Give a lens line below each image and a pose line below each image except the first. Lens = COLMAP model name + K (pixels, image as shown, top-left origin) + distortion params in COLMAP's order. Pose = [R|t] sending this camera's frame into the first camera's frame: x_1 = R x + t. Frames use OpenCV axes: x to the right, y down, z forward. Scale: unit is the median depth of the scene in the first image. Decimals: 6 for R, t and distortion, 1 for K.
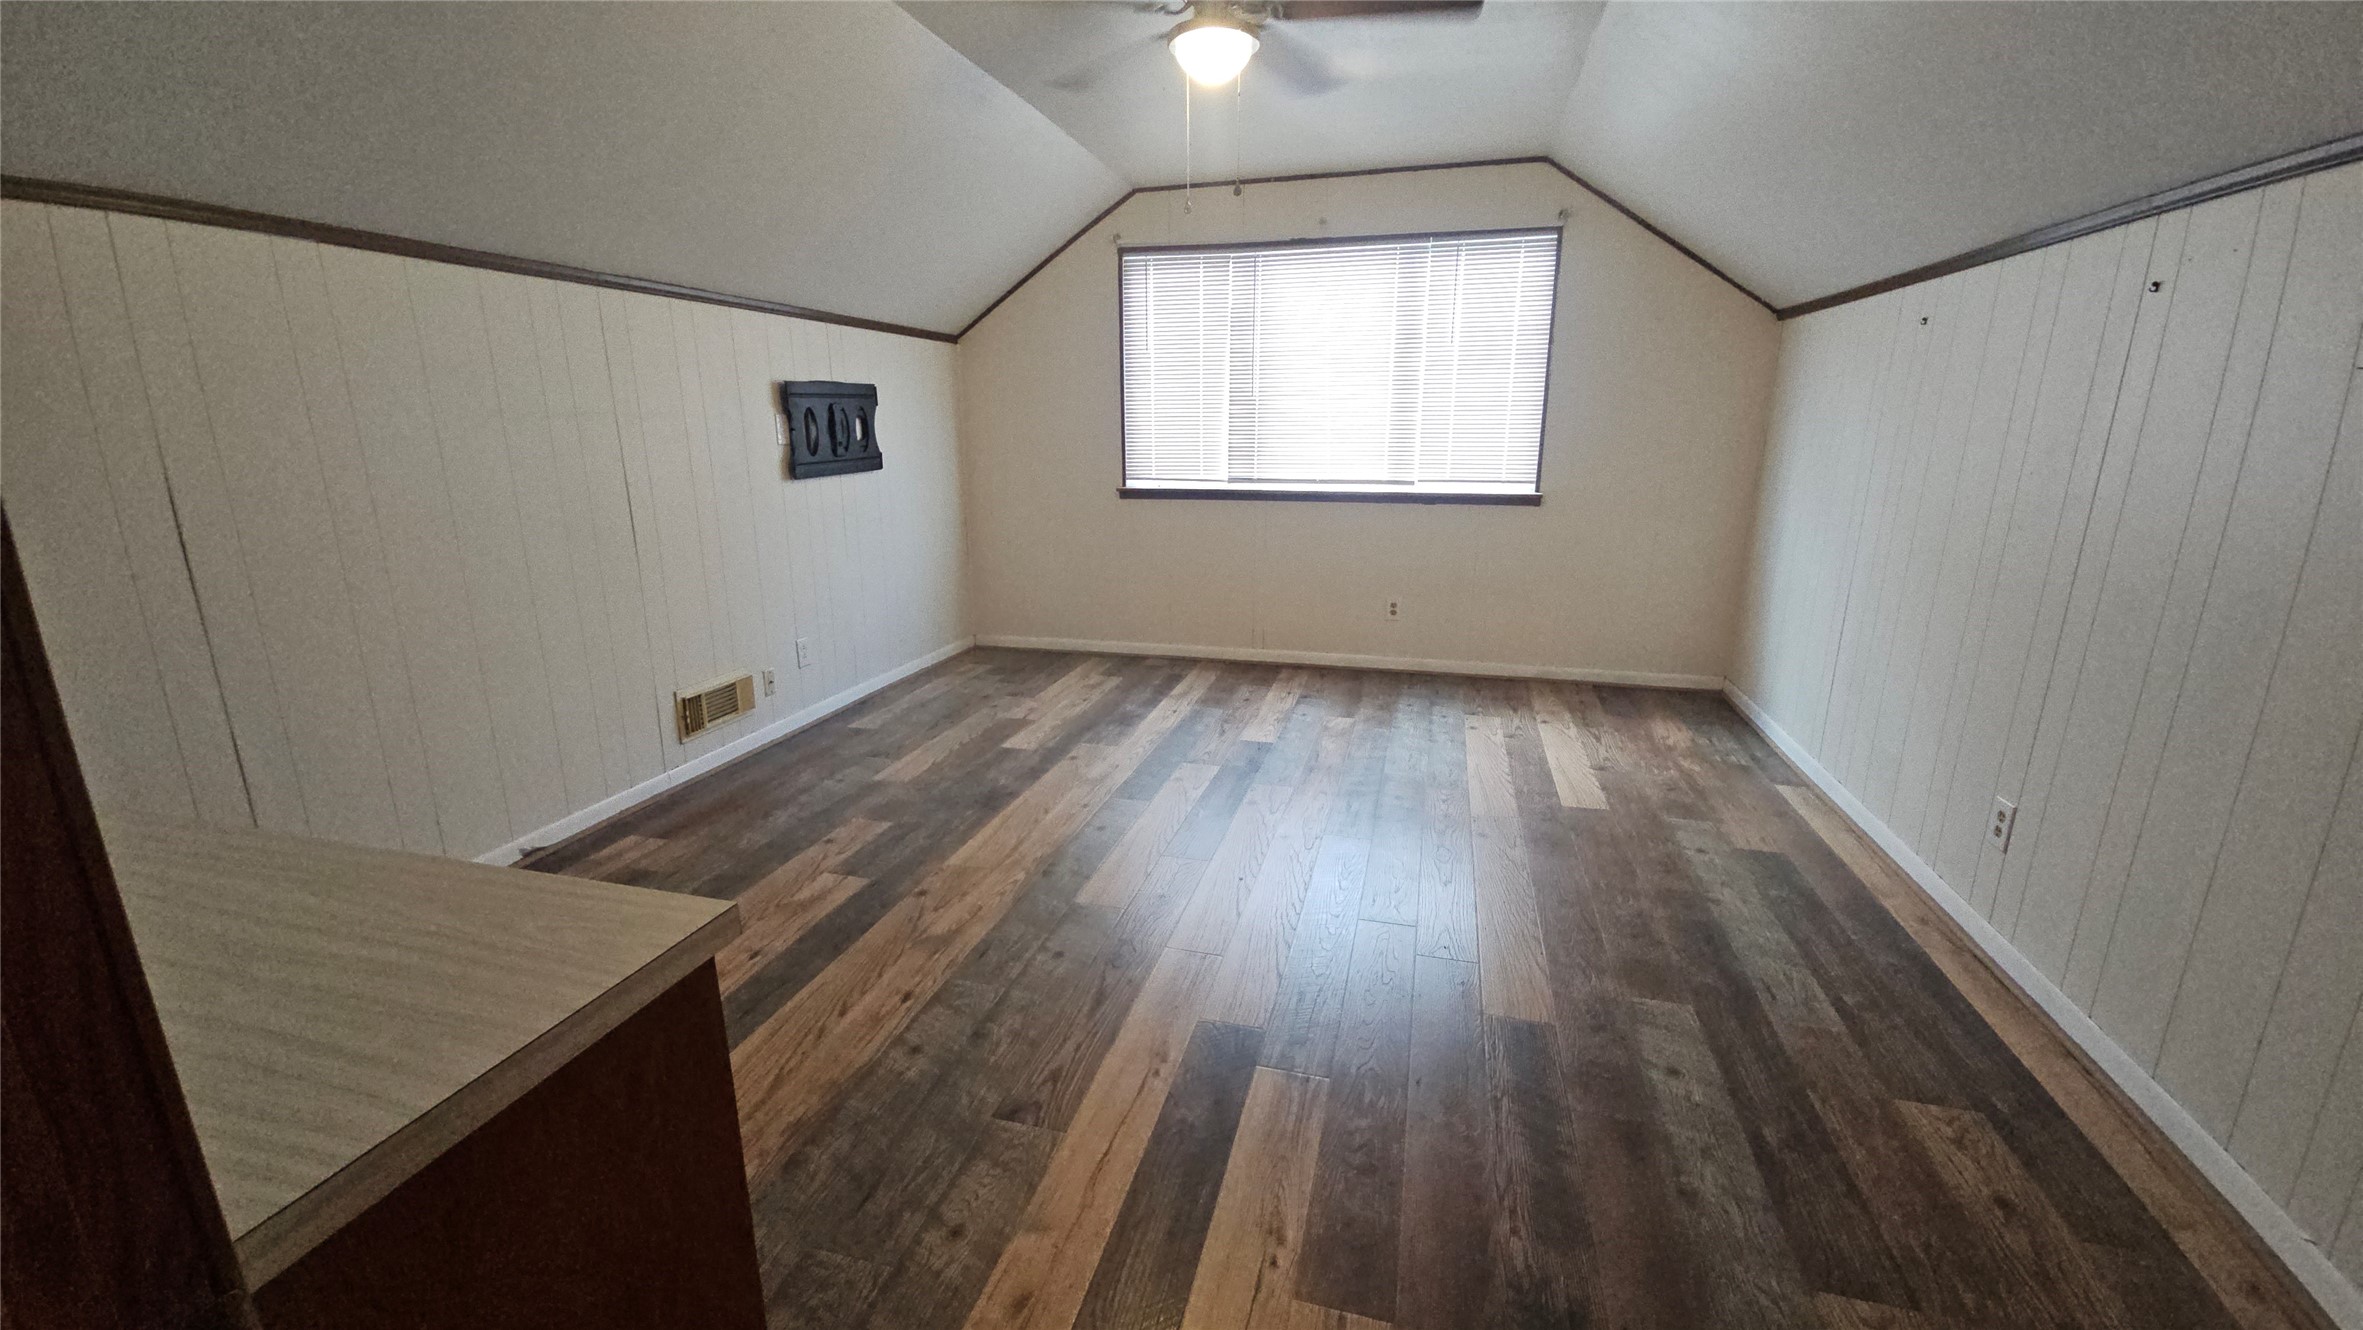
lens RADIAL K [[964.9, 0, 1180.3], [0, 964.9, 664.5], [0, 0, 1]] dist [-0.002437, -0.001399]
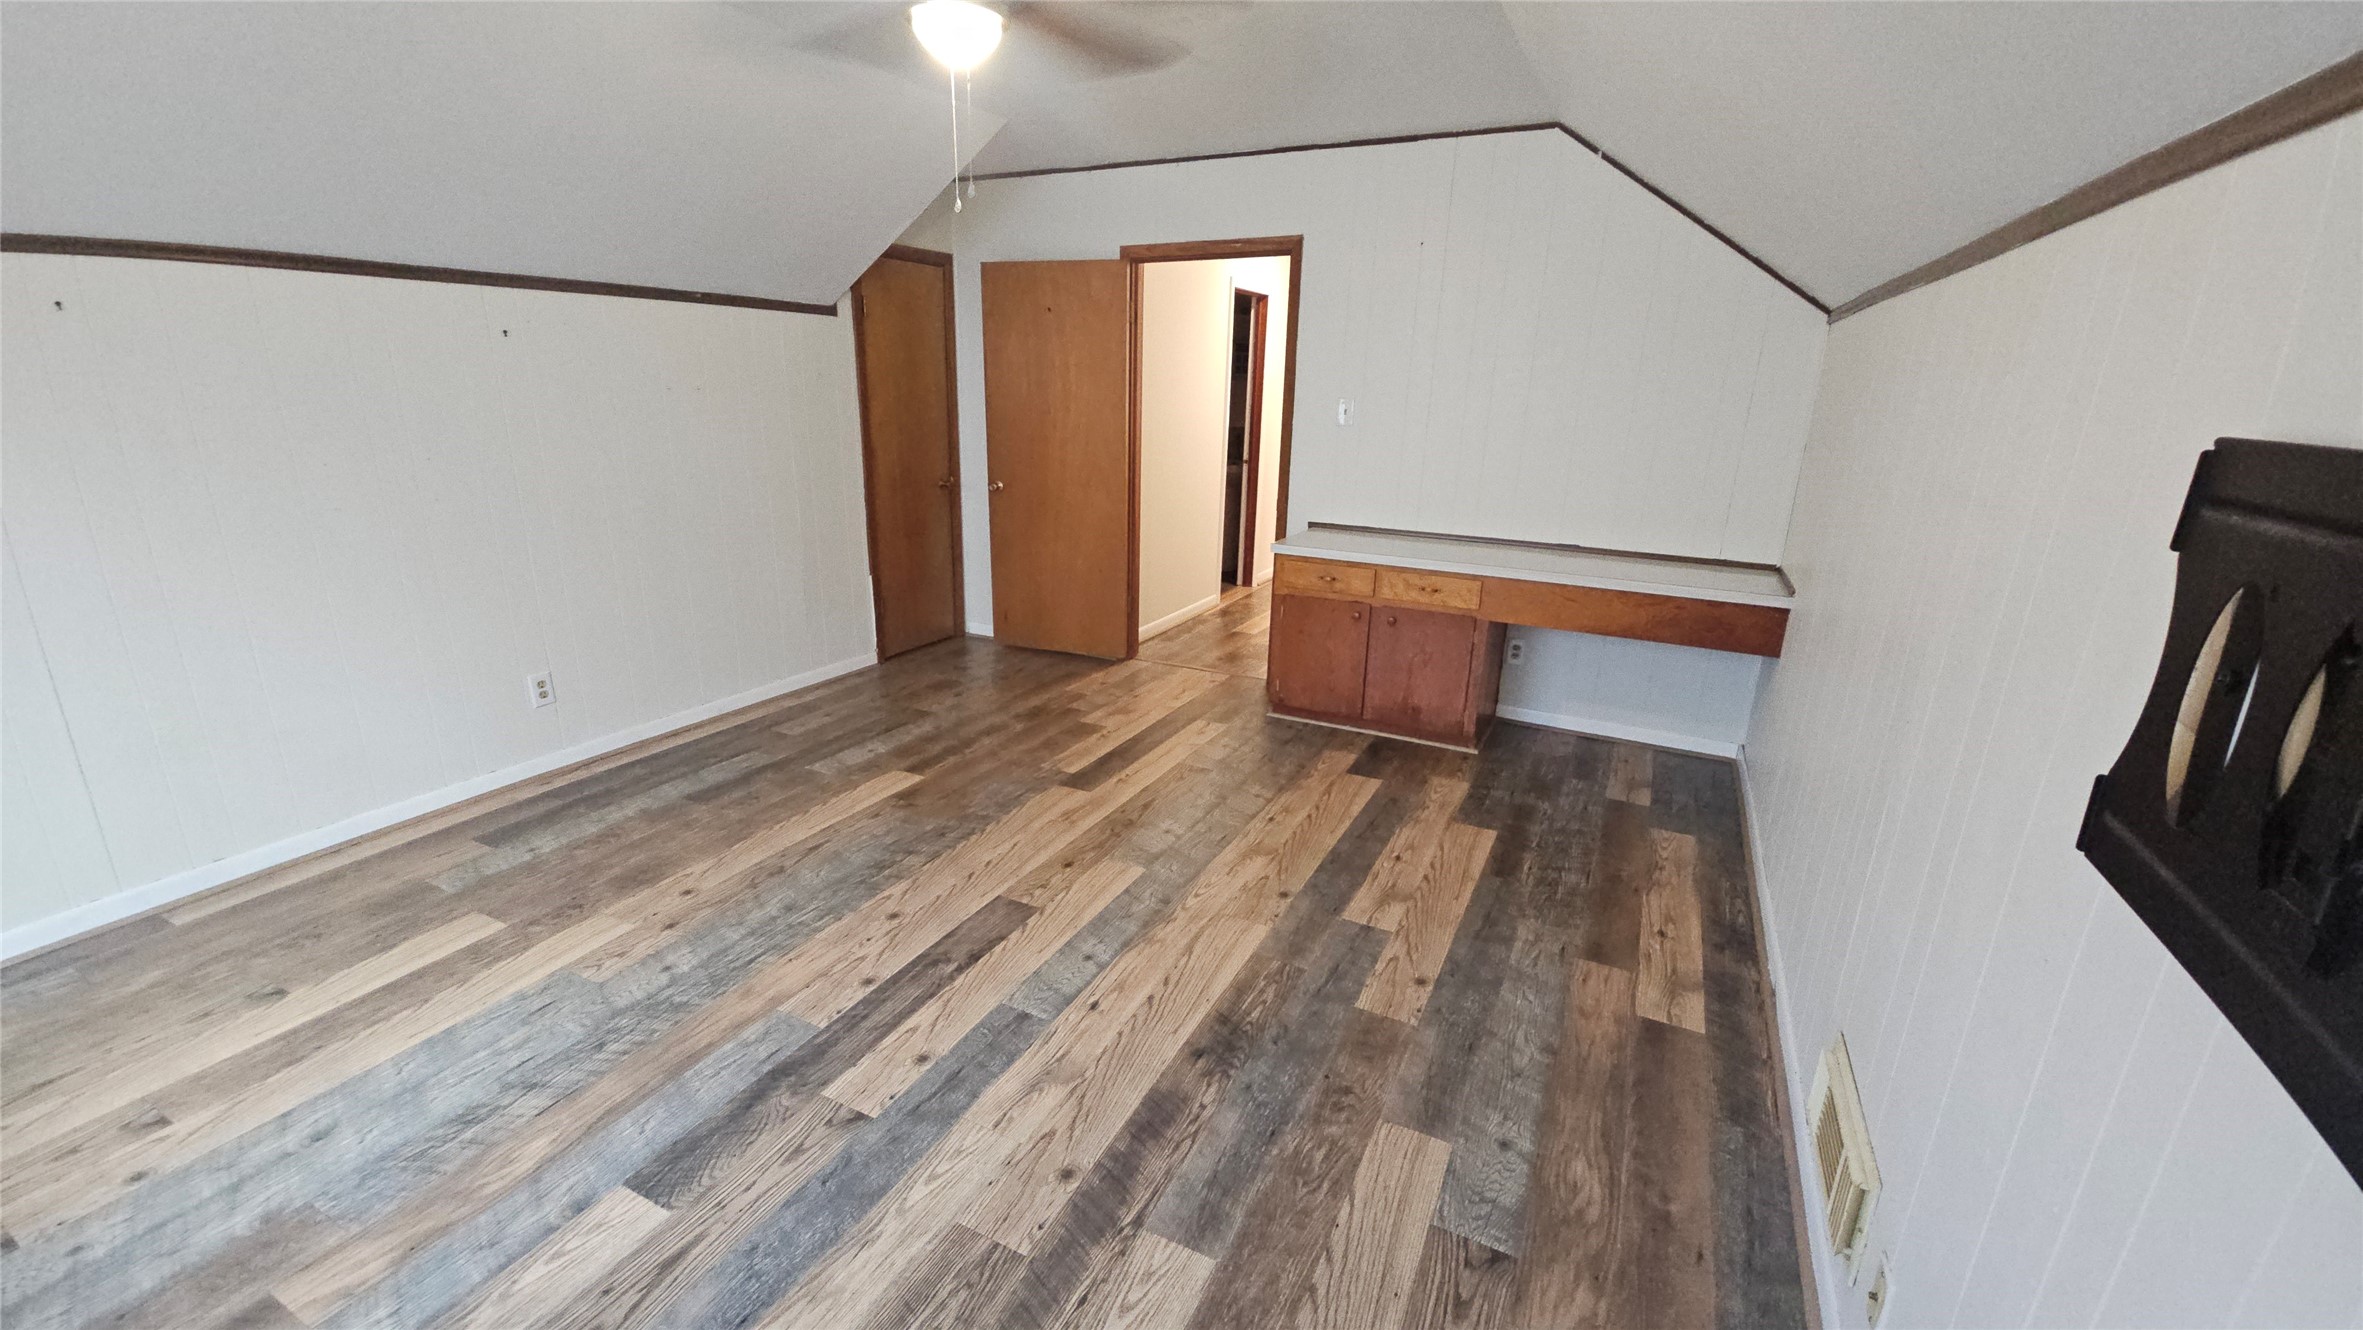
lens RADIAL K [[964.9, 0, 1178.7], [0, 964.9, 655.4], [0, 0, 1]] dist [-0.002437, -0.001399]
pose [[-0.979314, -0.075680, 0.187660, -0.294973], [0.029692, 0.863636, 0.503241, -0.463122], [-0.200155, 0.498403, -0.843524, 1.577987]]
